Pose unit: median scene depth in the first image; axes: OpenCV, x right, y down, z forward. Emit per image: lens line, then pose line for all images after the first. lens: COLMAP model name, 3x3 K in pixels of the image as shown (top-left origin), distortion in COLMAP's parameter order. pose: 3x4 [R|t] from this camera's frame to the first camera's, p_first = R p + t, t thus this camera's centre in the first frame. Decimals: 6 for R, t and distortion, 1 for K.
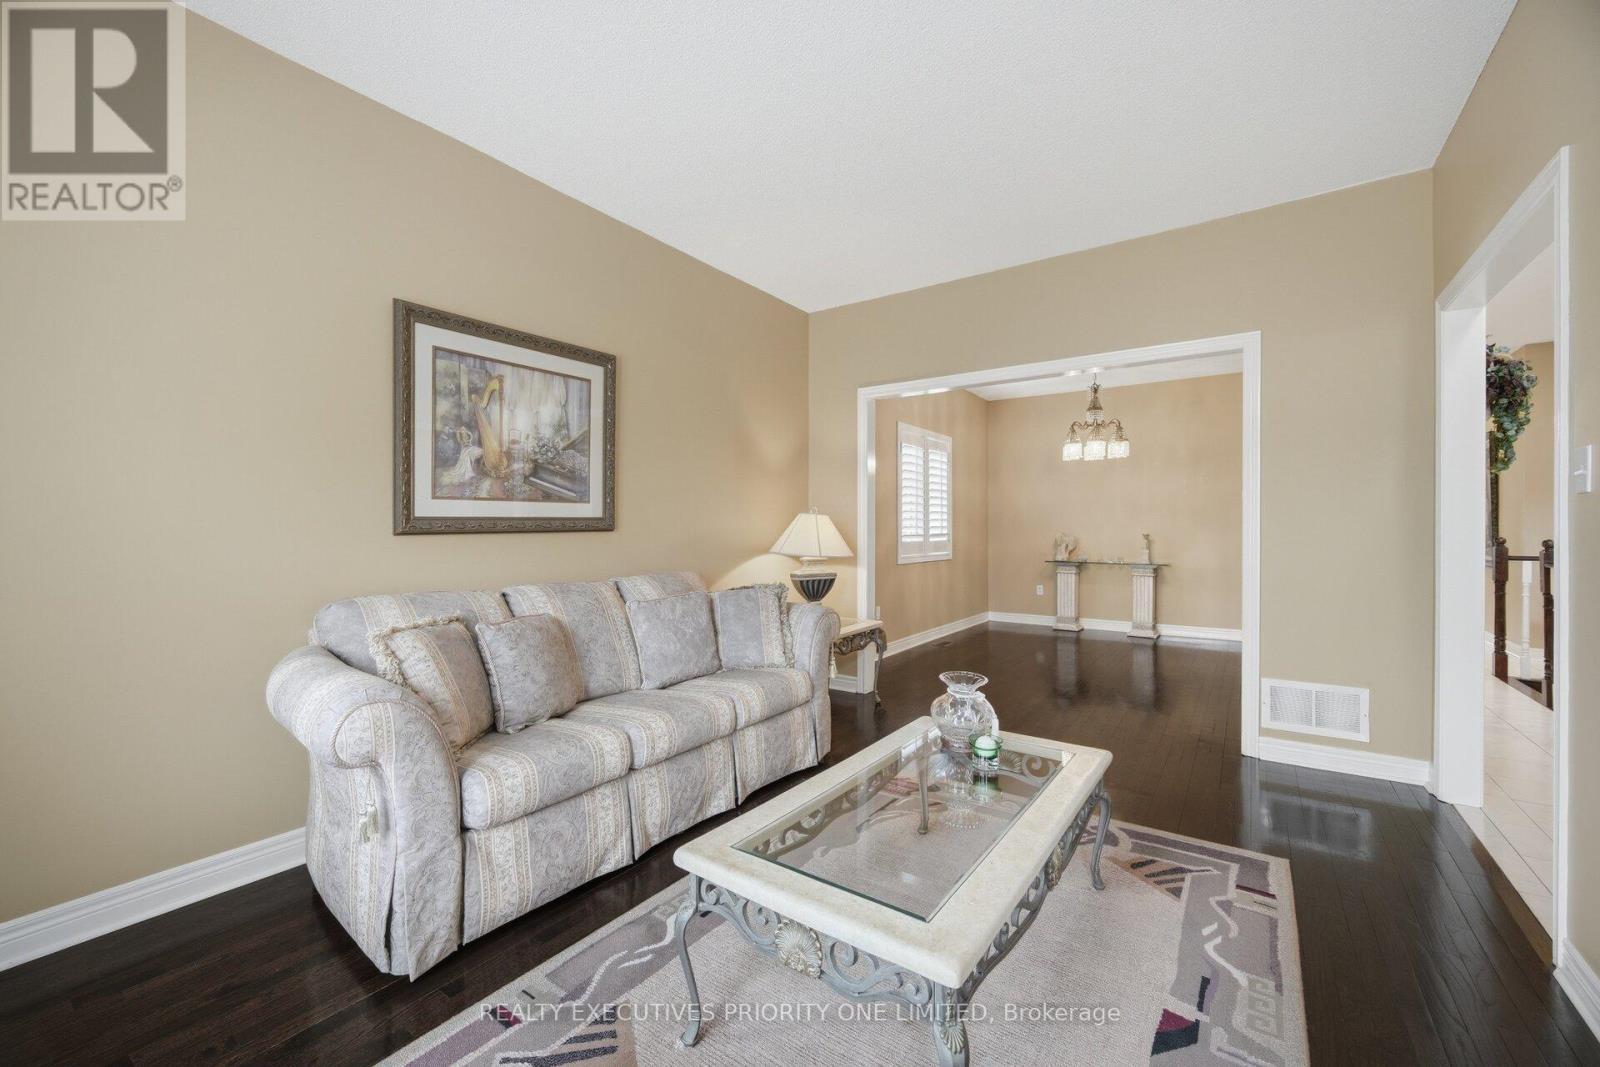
lens RADIAL K [[642.9, 0, 799.3], [0, 642.9, 529.1], [0, 0, 1]] dist [0.001545, -0.000090]
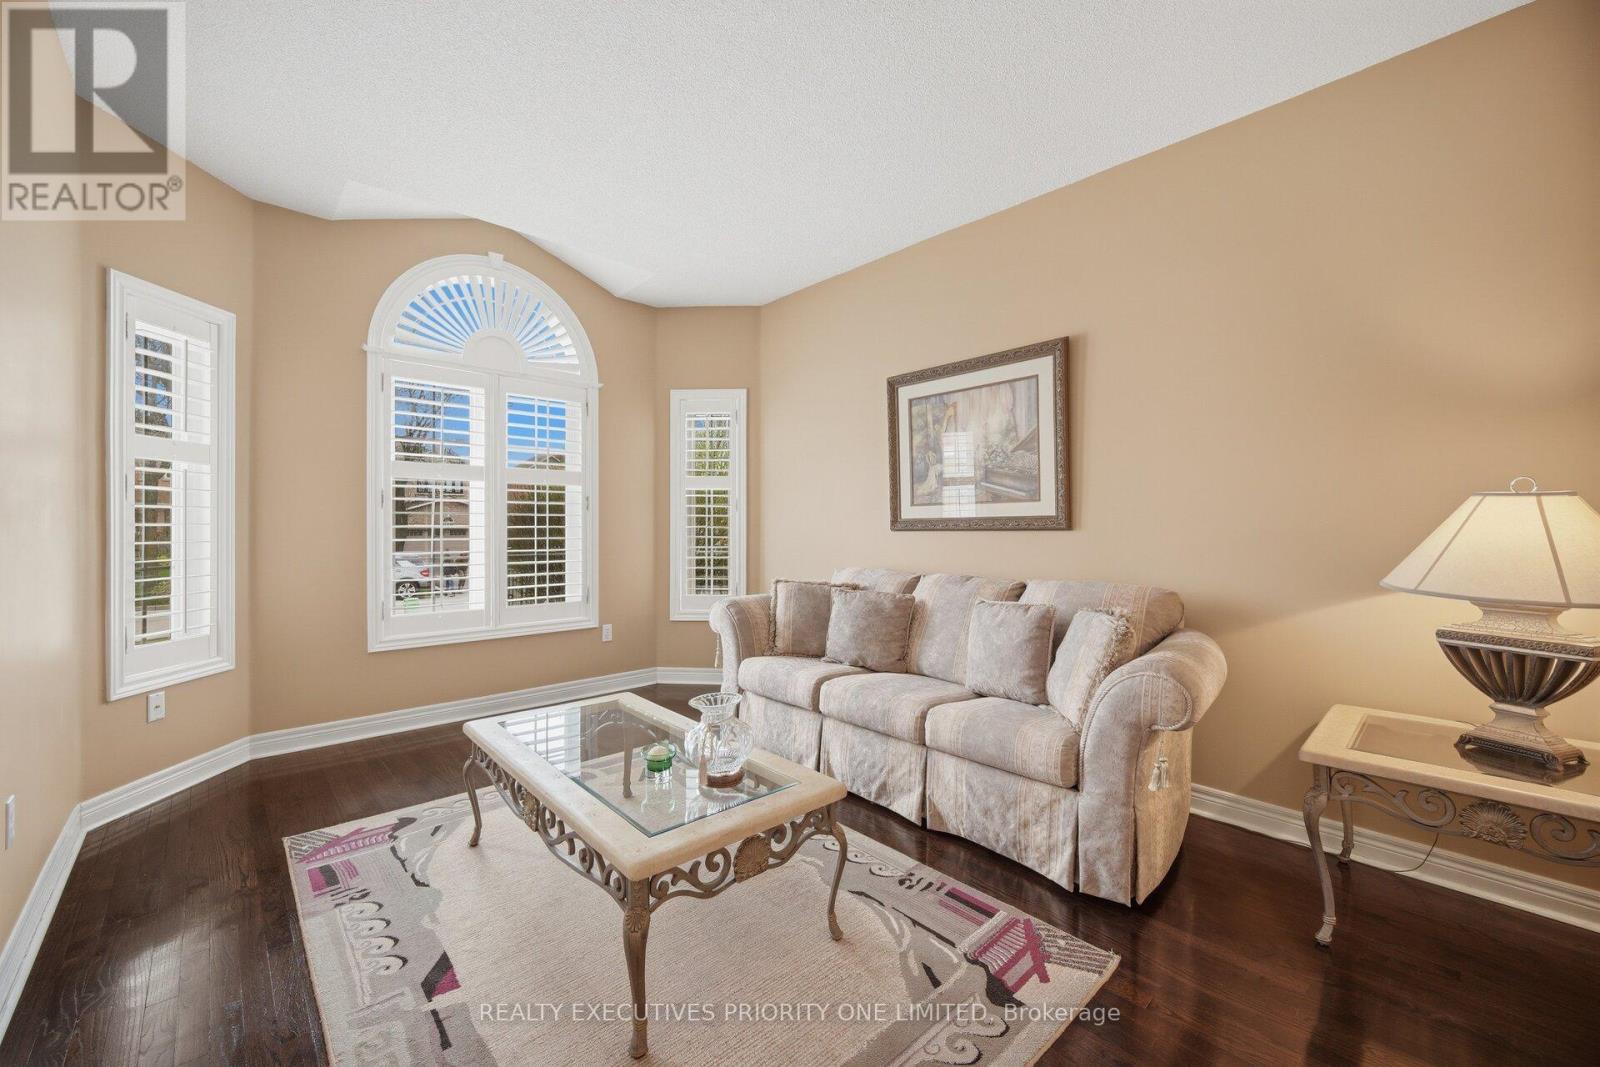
lens RADIAL K [[642.9, 0, 787.1], [0, 642.9, 528.2], [0, 0, 1]] dist [0.001545, -0.000090]
pose [[-0.226176, 0.004313, -0.974077, 0.842491], [-0.004049, 0.999977, 0.005368, -0.004266], [0.974078, 0.005158, -0.226154, 1.008578]]
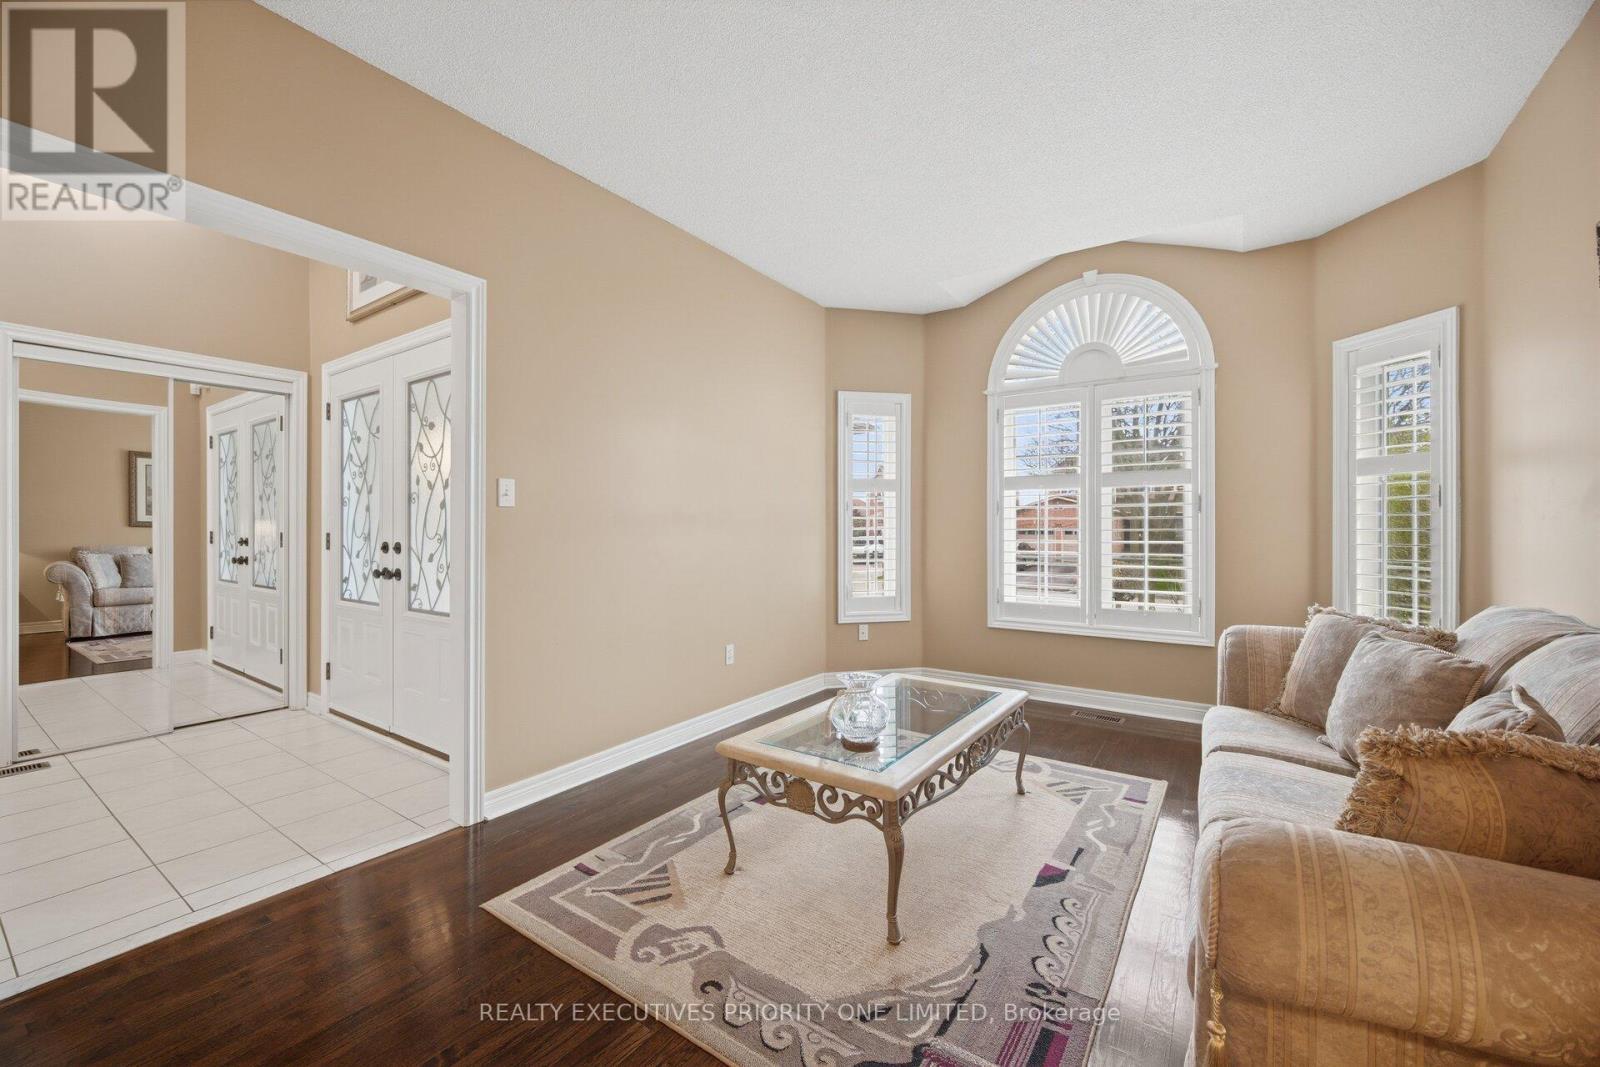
lens RADIAL K [[642.9, 0, 786.2], [0, 642.9, 528.4], [0, 0, 1]] dist [0.001545, -0.000090]
pose [[-0.999957, 0.000577, 0.009256, 0.280817], [0.000594, 0.999998, 0.001860, -0.004579], [-0.009255, 0.001865, -0.999955, 1.581193]]
